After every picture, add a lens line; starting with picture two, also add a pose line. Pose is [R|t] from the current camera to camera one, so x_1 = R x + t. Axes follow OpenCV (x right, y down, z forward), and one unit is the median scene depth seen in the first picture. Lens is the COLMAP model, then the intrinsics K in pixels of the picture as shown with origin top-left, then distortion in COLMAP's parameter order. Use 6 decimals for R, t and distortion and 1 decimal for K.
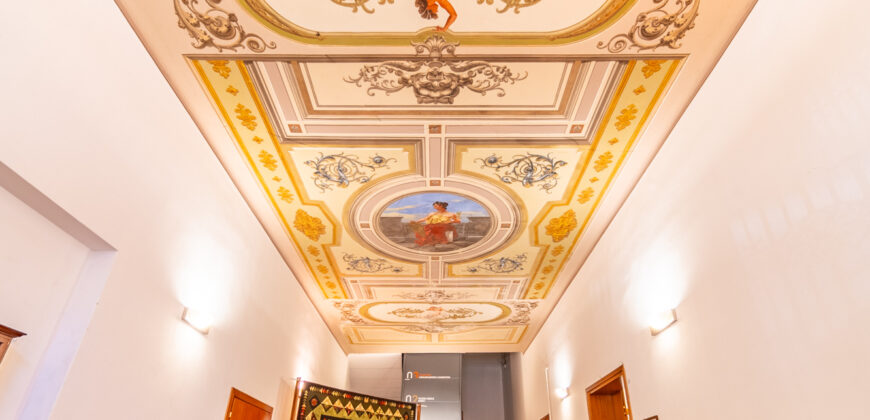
lens RADIAL K [[444.5, 0, 438.0], [0, 444.5, 275.0], [0, 0, 1]] dist [0.052296, 0.000108]
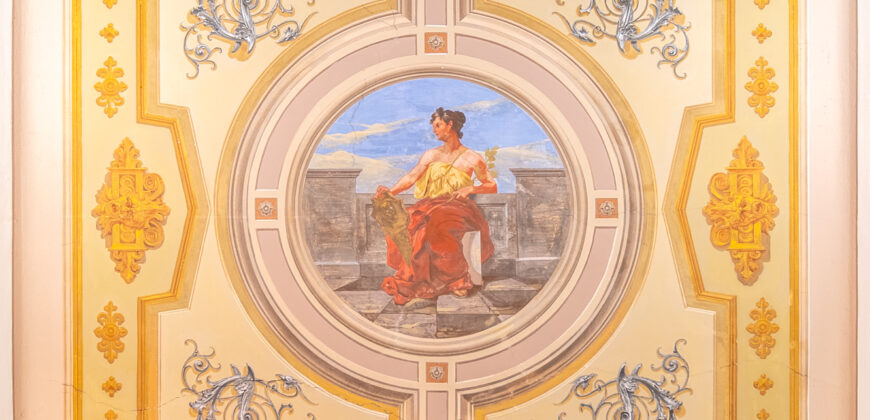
lens RADIAL K [[583.5, 0, 441.6], [0, 583.5, 207.4], [0, 0, 1]] dist [-0.001114, -0.000064]
pose [[0.999928, -0.010135, 0.006356, -0.005062], [0.010147, 0.437080, -0.899365, 0.391081], [0.006337, 0.899366, 0.437151, 0.796895]]
